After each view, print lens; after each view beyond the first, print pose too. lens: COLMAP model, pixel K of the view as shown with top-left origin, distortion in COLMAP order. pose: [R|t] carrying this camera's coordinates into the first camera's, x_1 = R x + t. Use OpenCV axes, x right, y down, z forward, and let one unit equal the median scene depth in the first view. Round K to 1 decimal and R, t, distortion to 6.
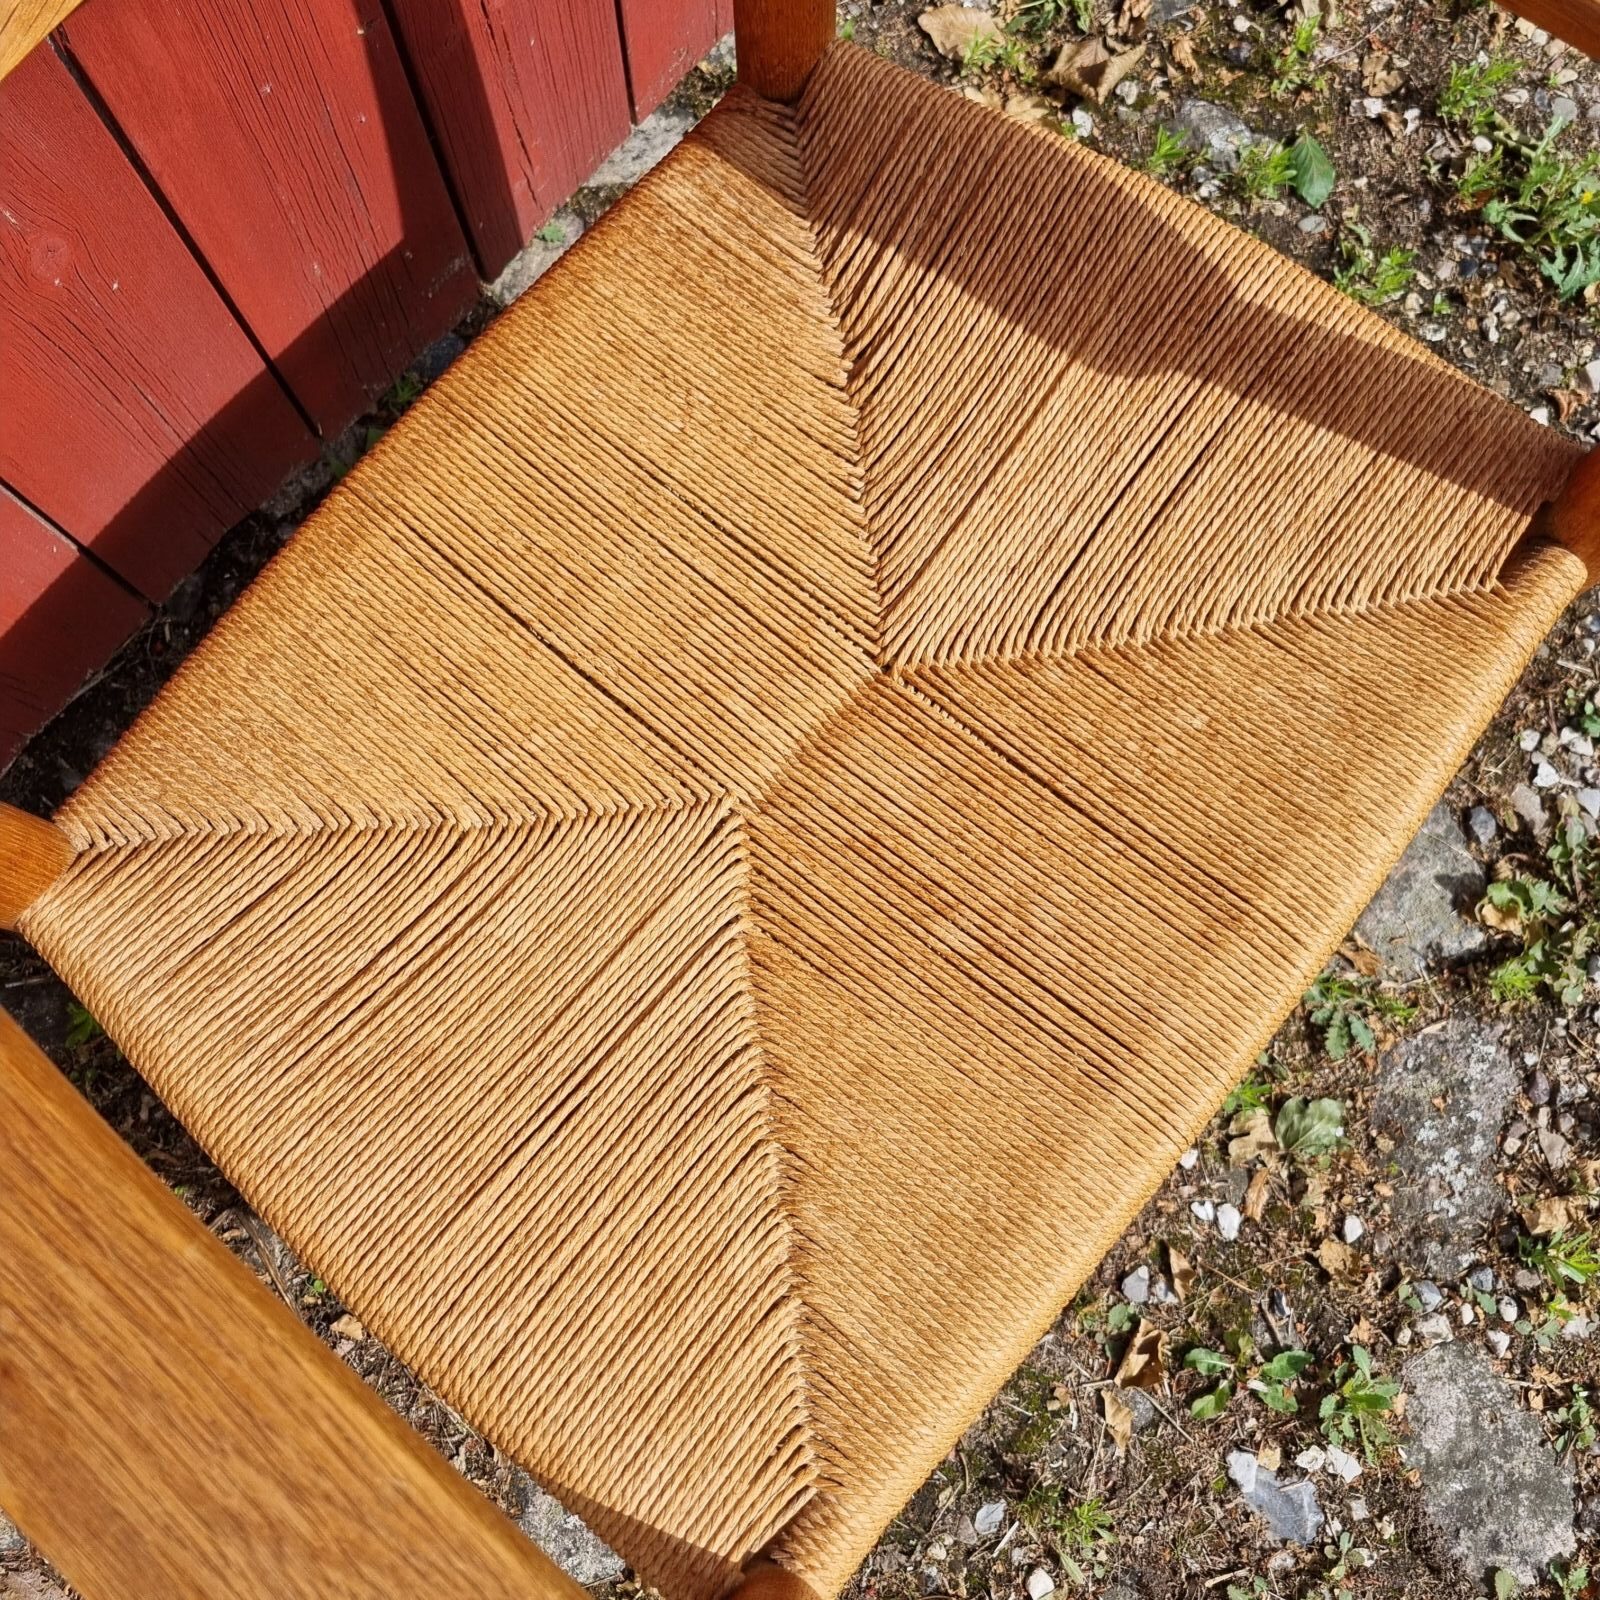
lens RADIAL K [[1624.6, 0, 812.6], [0, 1624.6, 813.5], [0, 0, 1]] dist [0.033100, 0.000000]
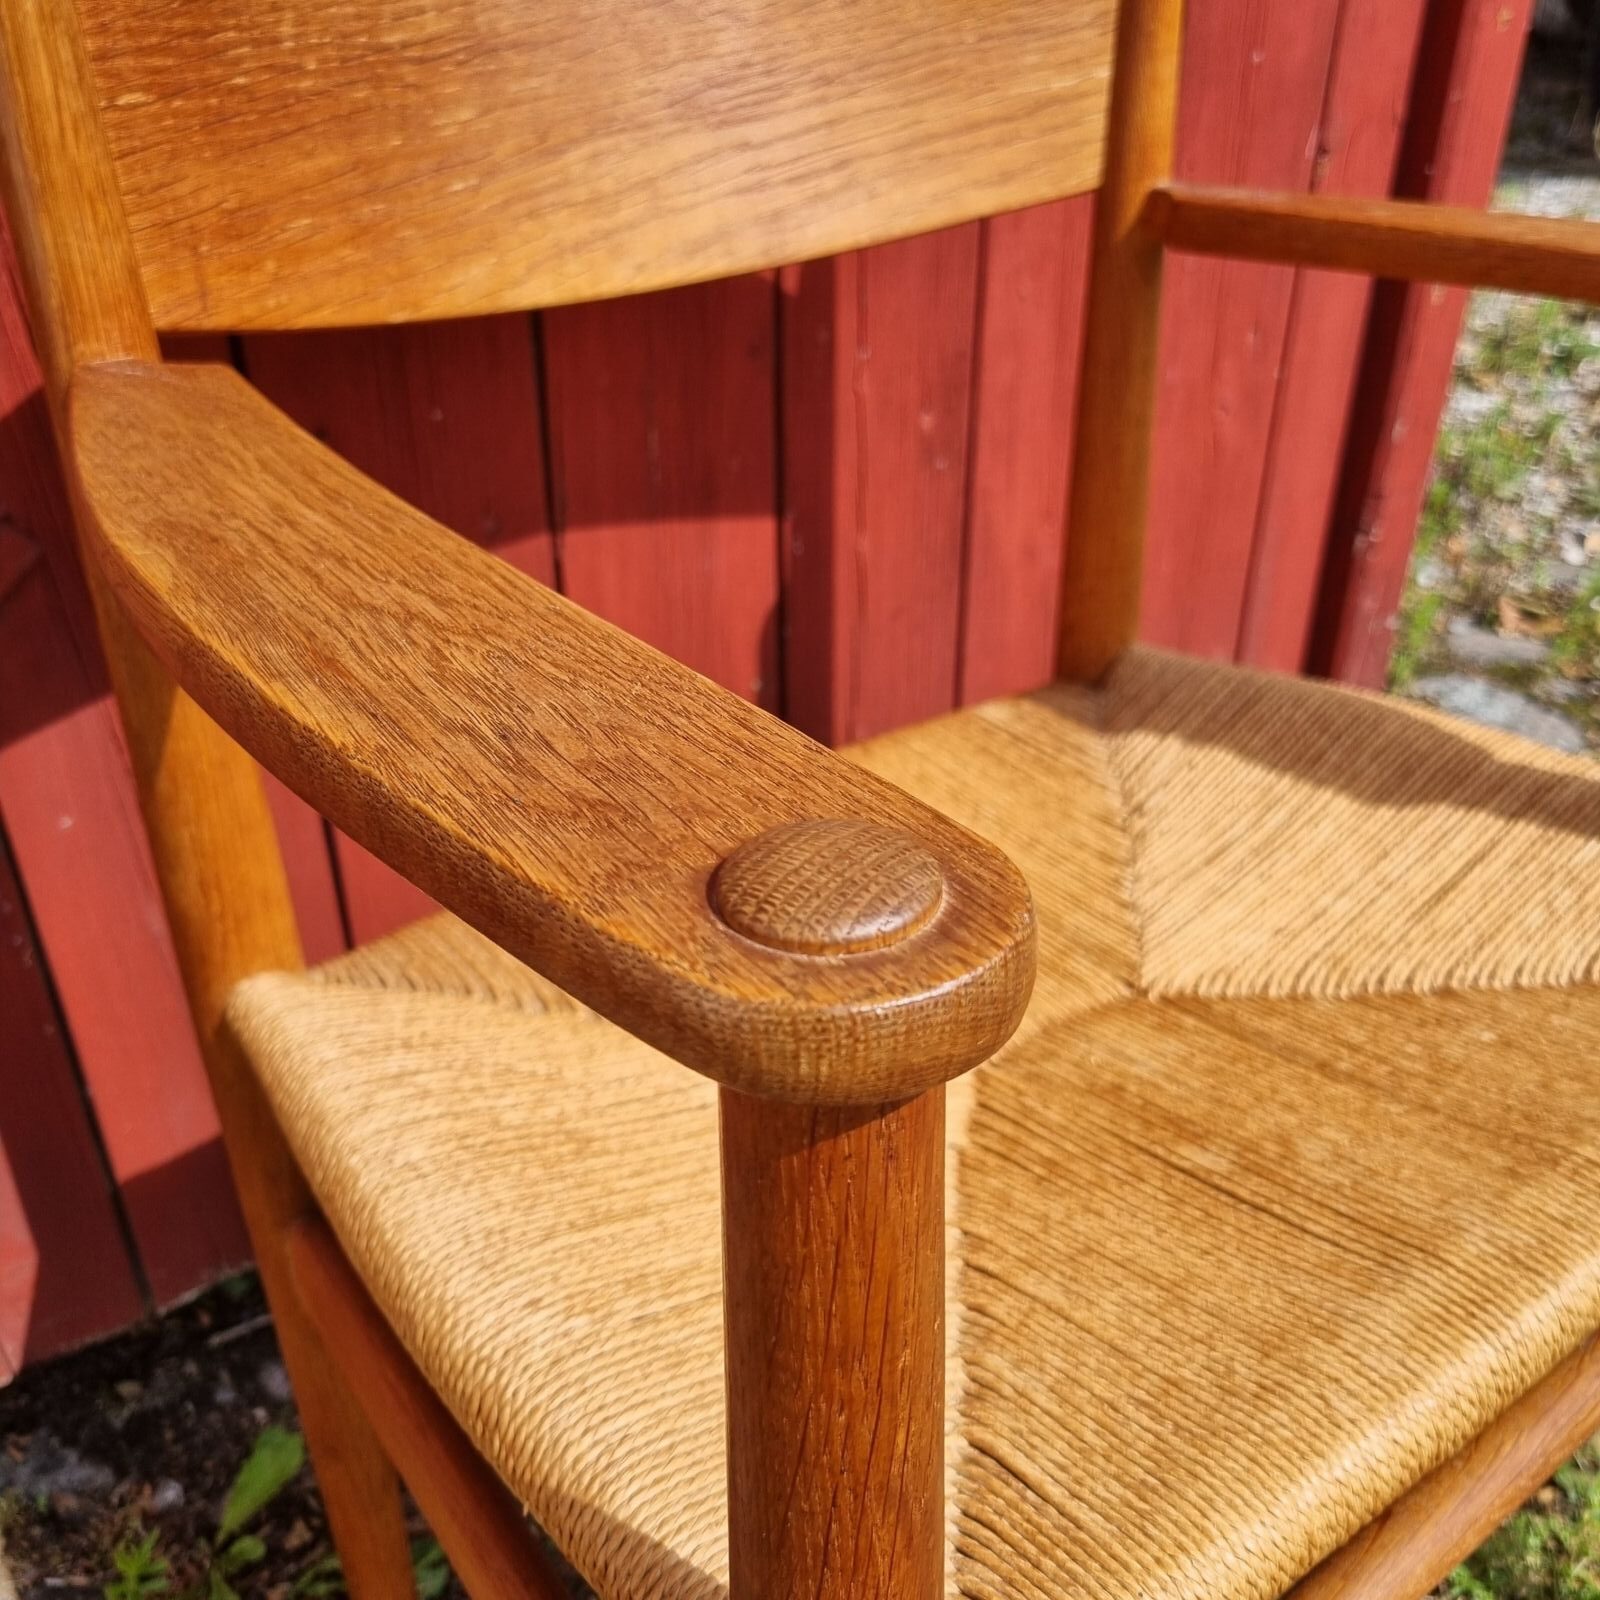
lens RADIAL K [[1624.6, 0, 811.4], [0, 1624.6, 800.8], [0, 0, 1]] dist [0.033100, 0.000000]
pose [[0.973490, 0.099204, -0.206094, 0.049171], [-0.219033, 0.663875, -0.715049, 0.663140], [0.065886, 0.741234, 0.668005, 0.297889]]
